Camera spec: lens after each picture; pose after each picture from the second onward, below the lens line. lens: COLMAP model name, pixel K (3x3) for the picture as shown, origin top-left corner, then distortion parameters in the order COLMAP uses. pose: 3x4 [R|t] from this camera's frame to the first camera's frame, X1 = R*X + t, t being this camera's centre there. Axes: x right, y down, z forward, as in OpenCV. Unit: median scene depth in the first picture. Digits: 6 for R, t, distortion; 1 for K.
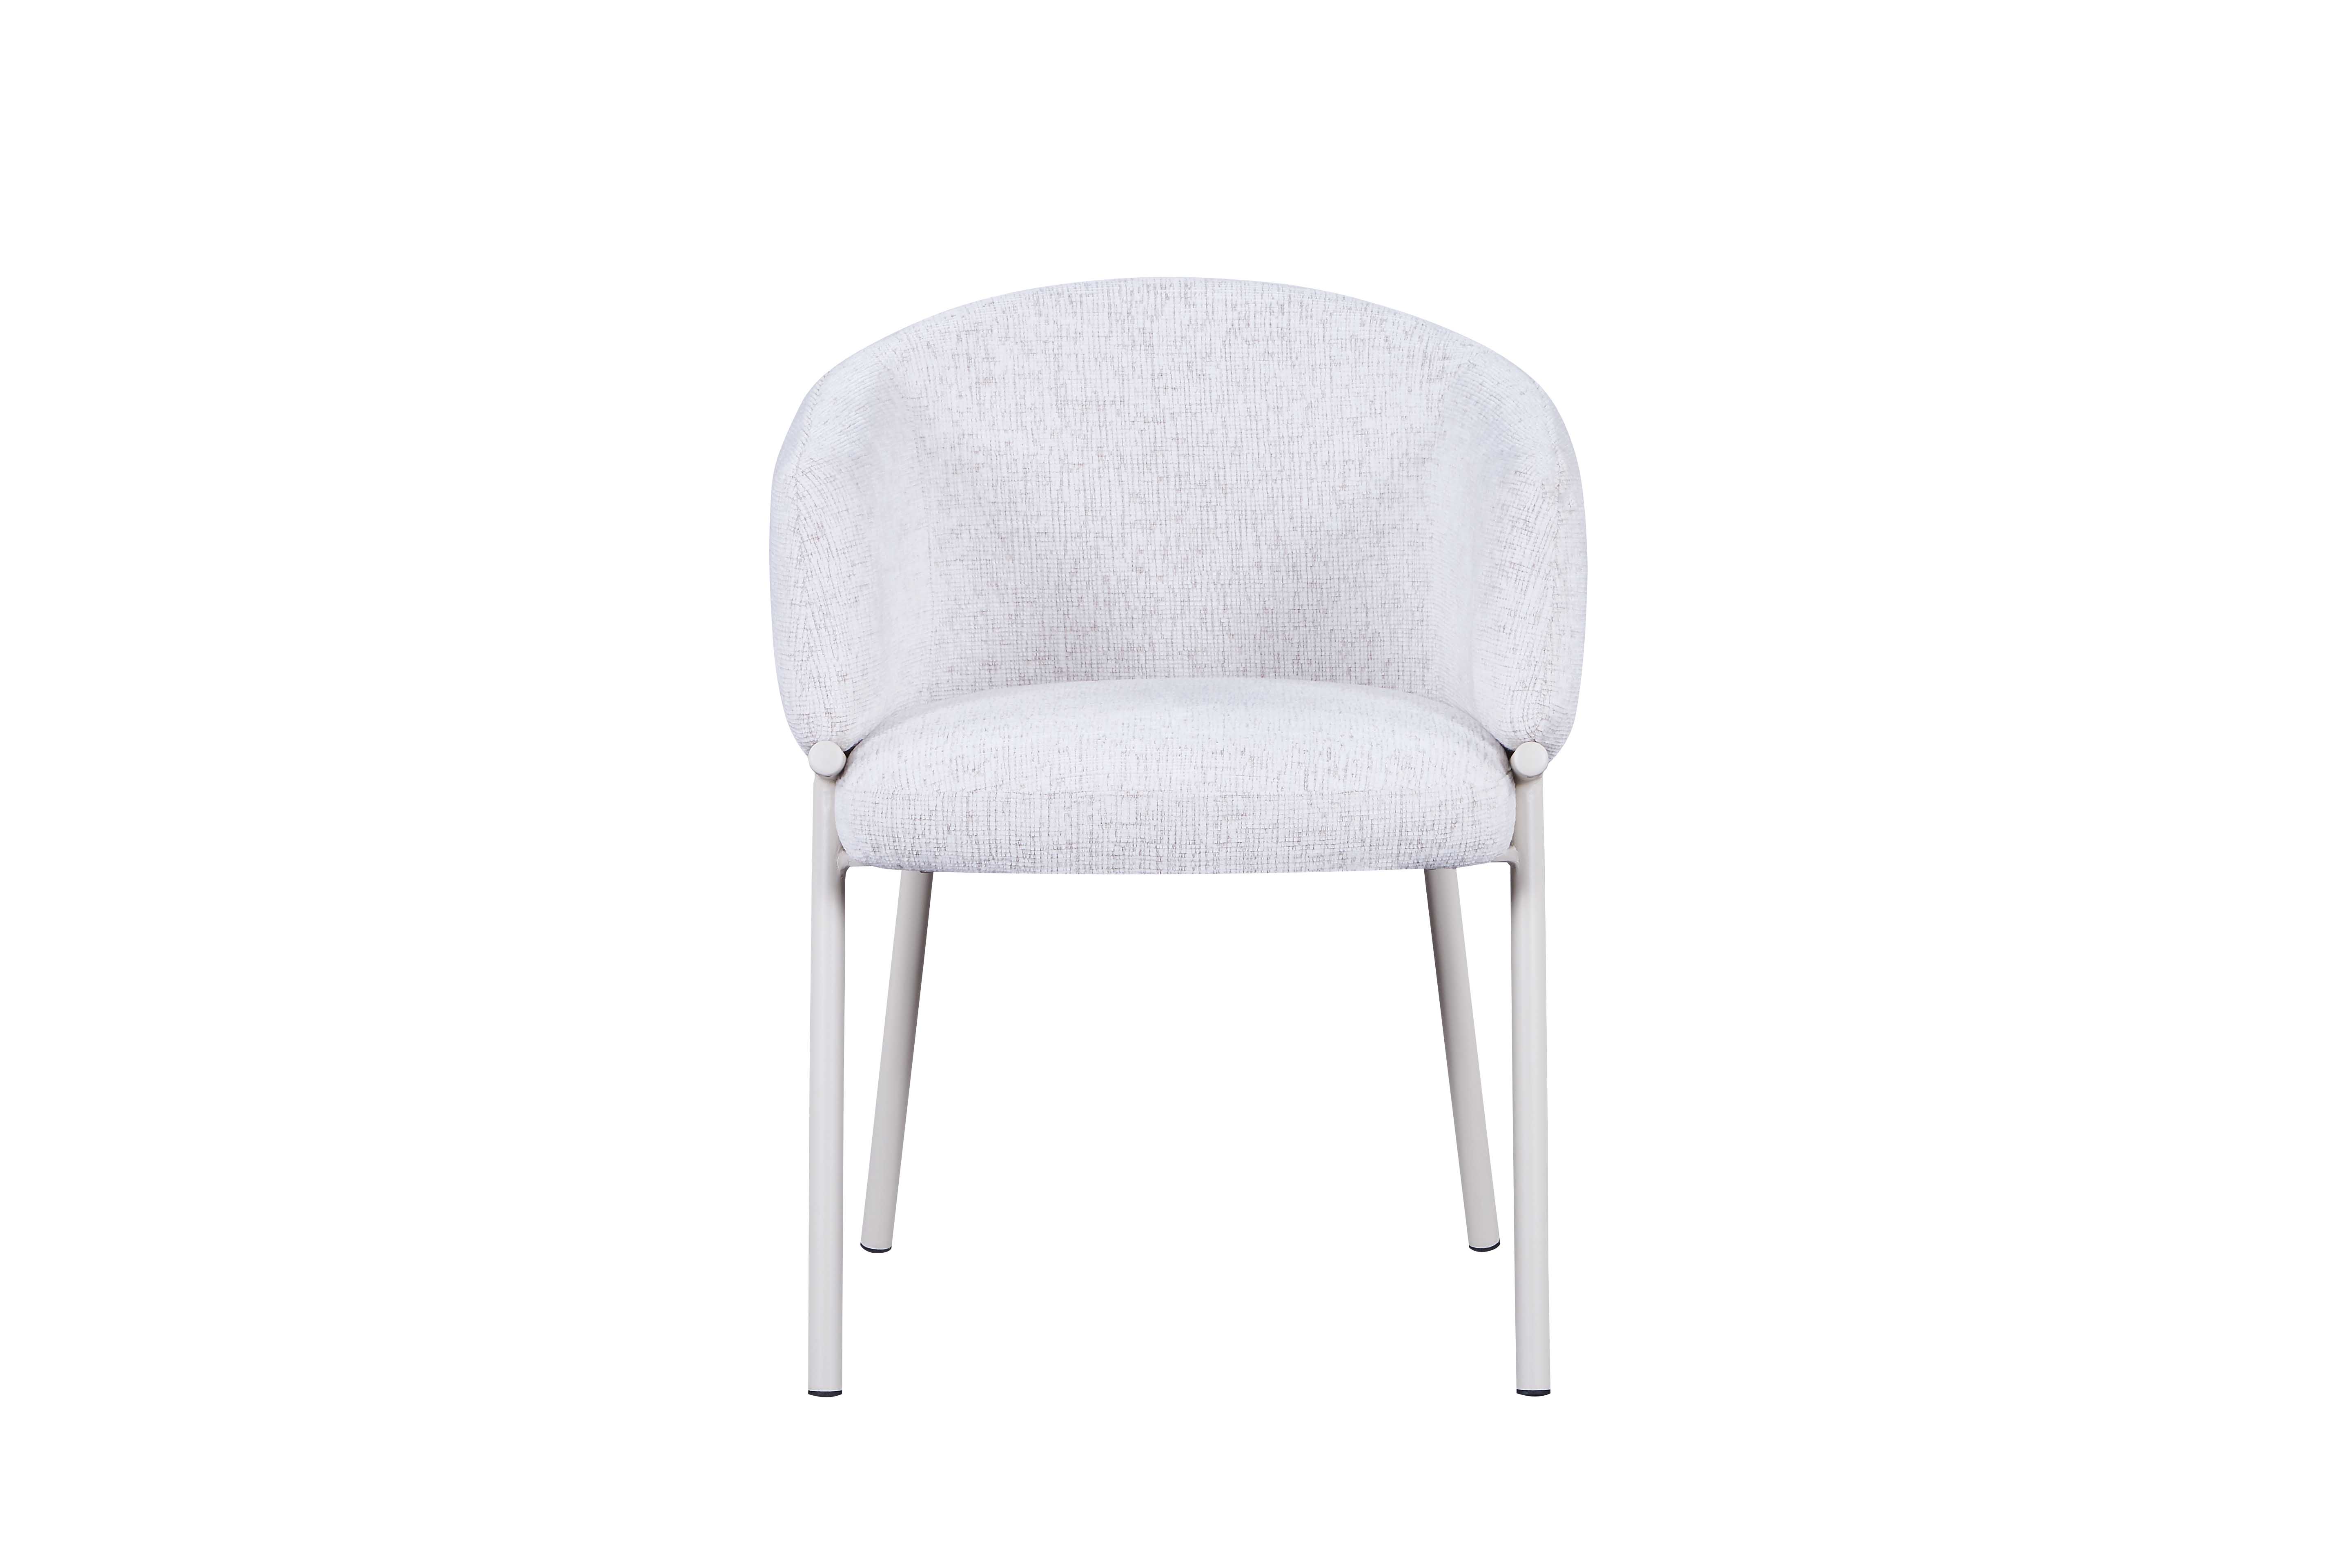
lens RADIAL K [[8125.1, 0, 1175.9], [0, 8125.1, 783.5], [0, 0, 1]] dist [-0.258574, 0.000000]
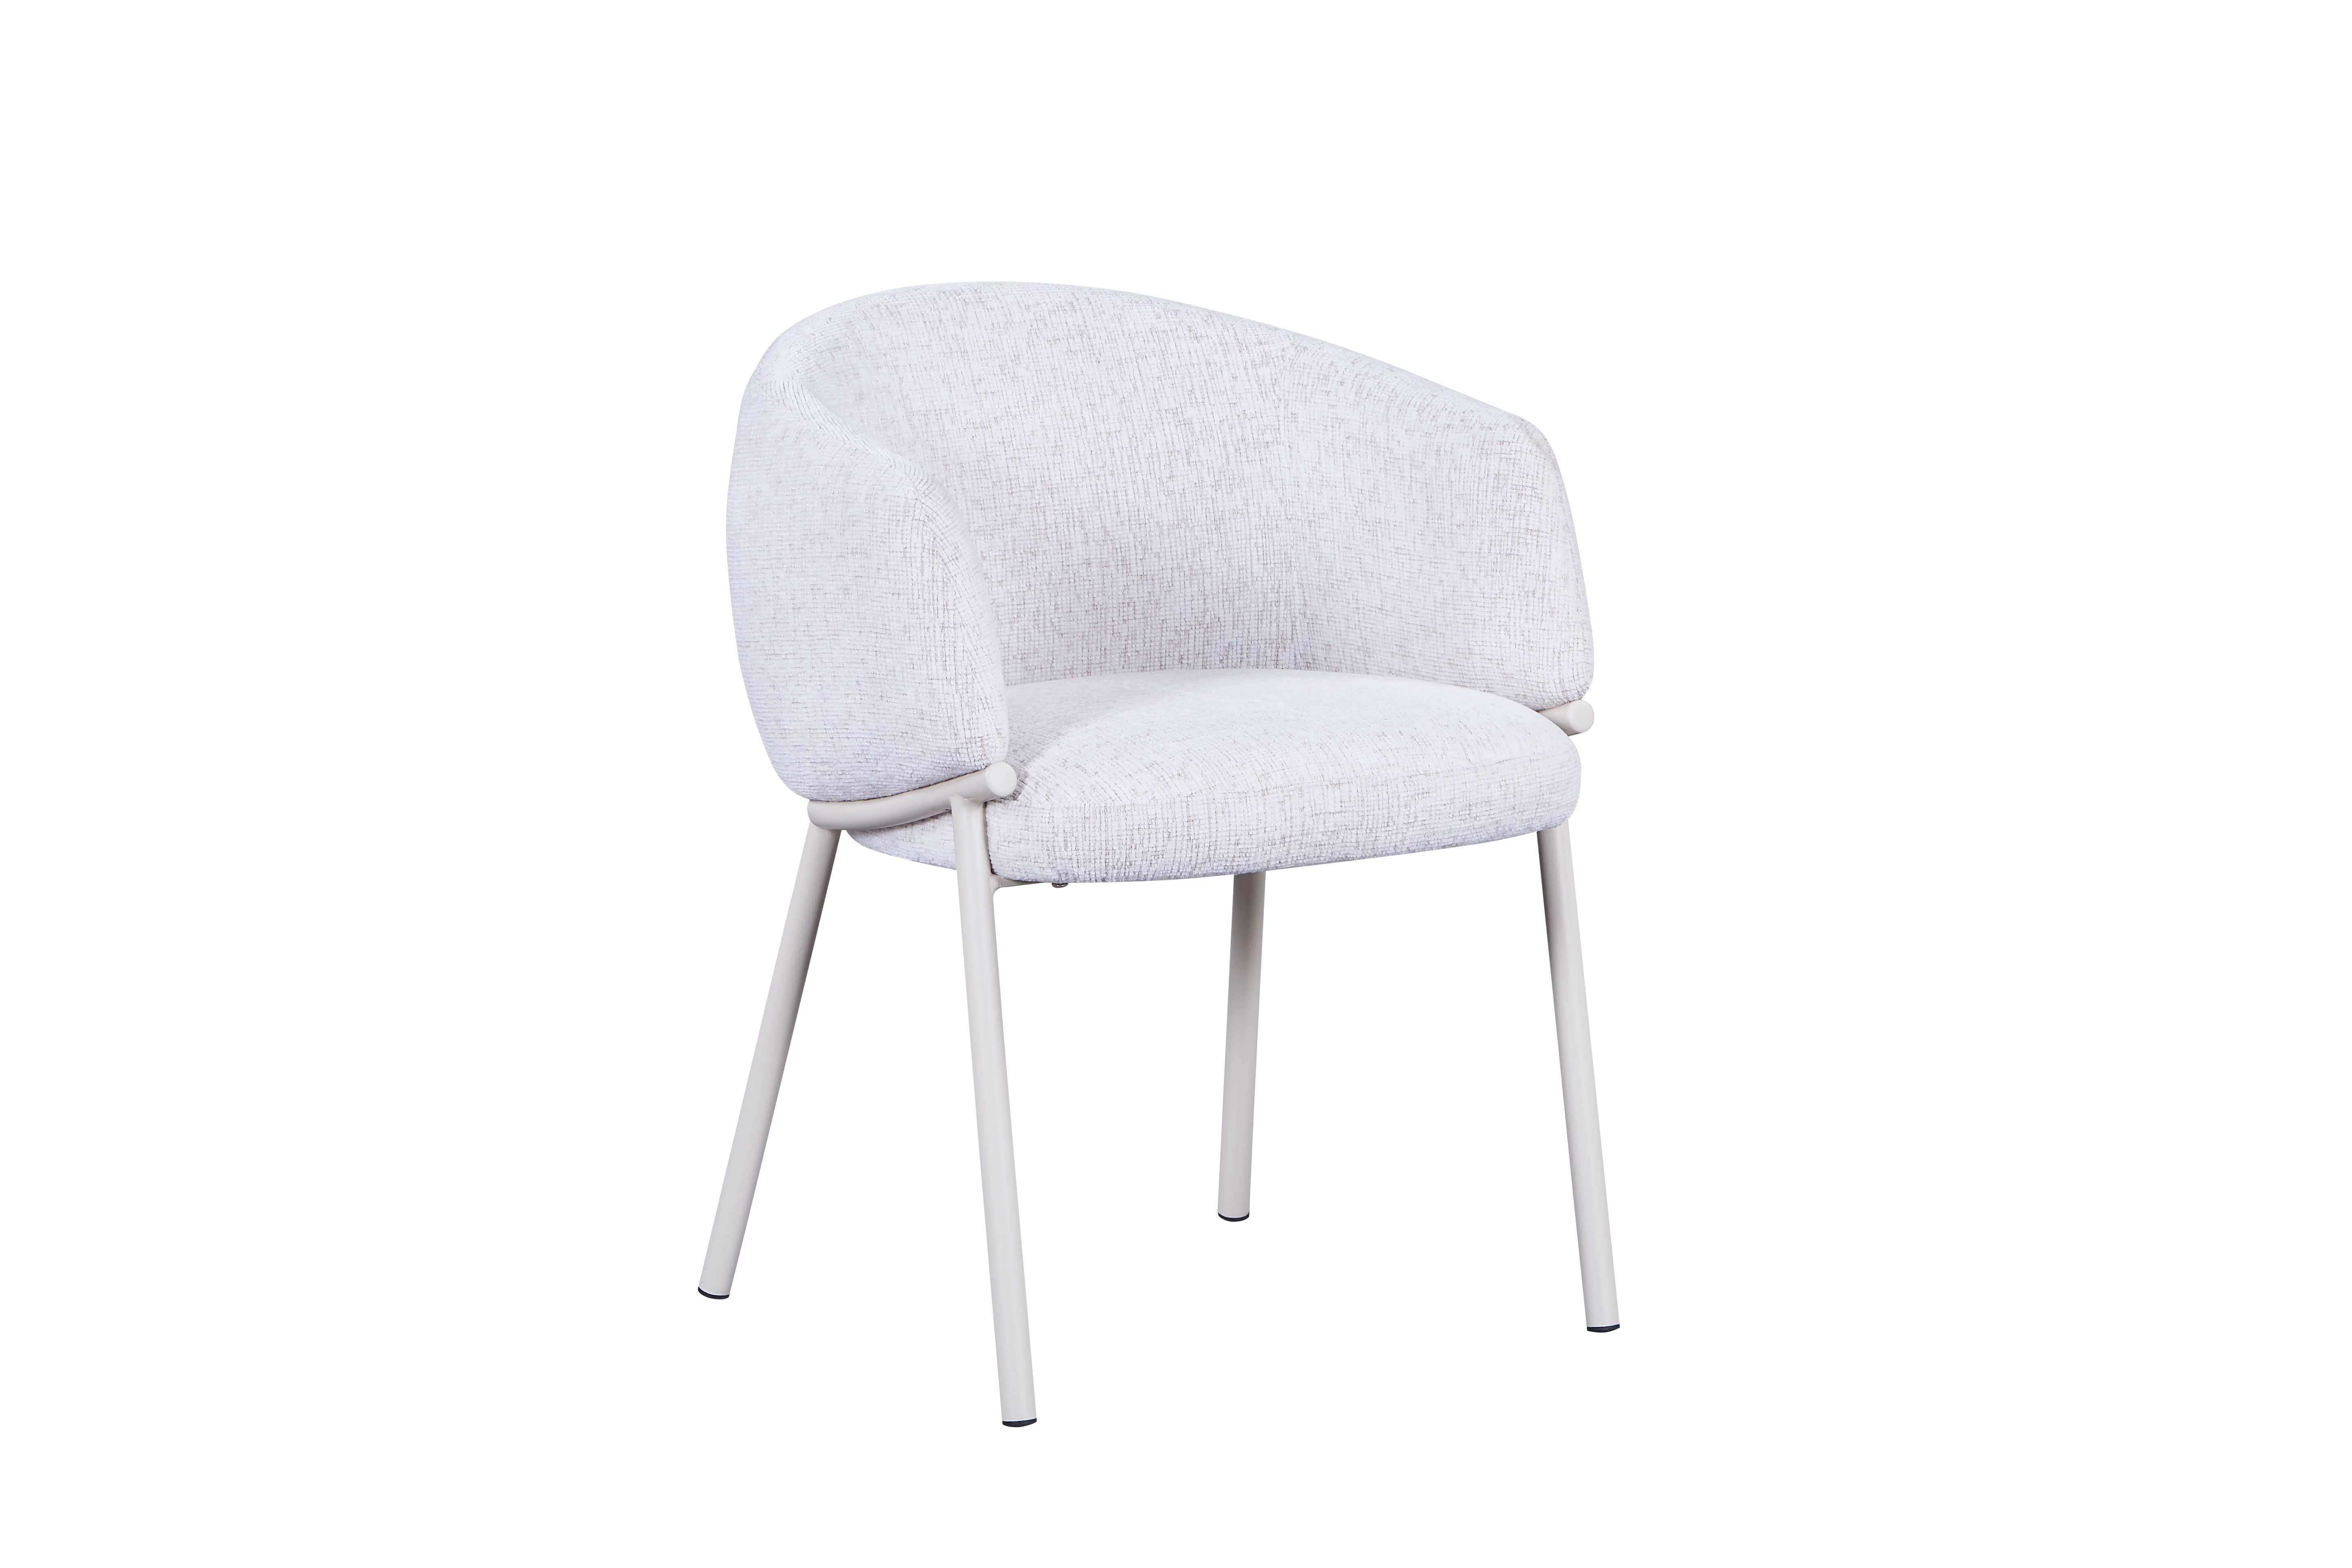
lens RADIAL K [[8125.1, 0, 1175.9], [0, 8125.1, 784.1], [0, 0, 1]] dist [-0.258574, 0.000000]
pose [[0.838804, -0.093801, 0.536292, -0.523469], [0.094809, 0.995162, 0.025772, -0.024534], [-0.536115, 0.029227, 0.843639, 0.148743]]
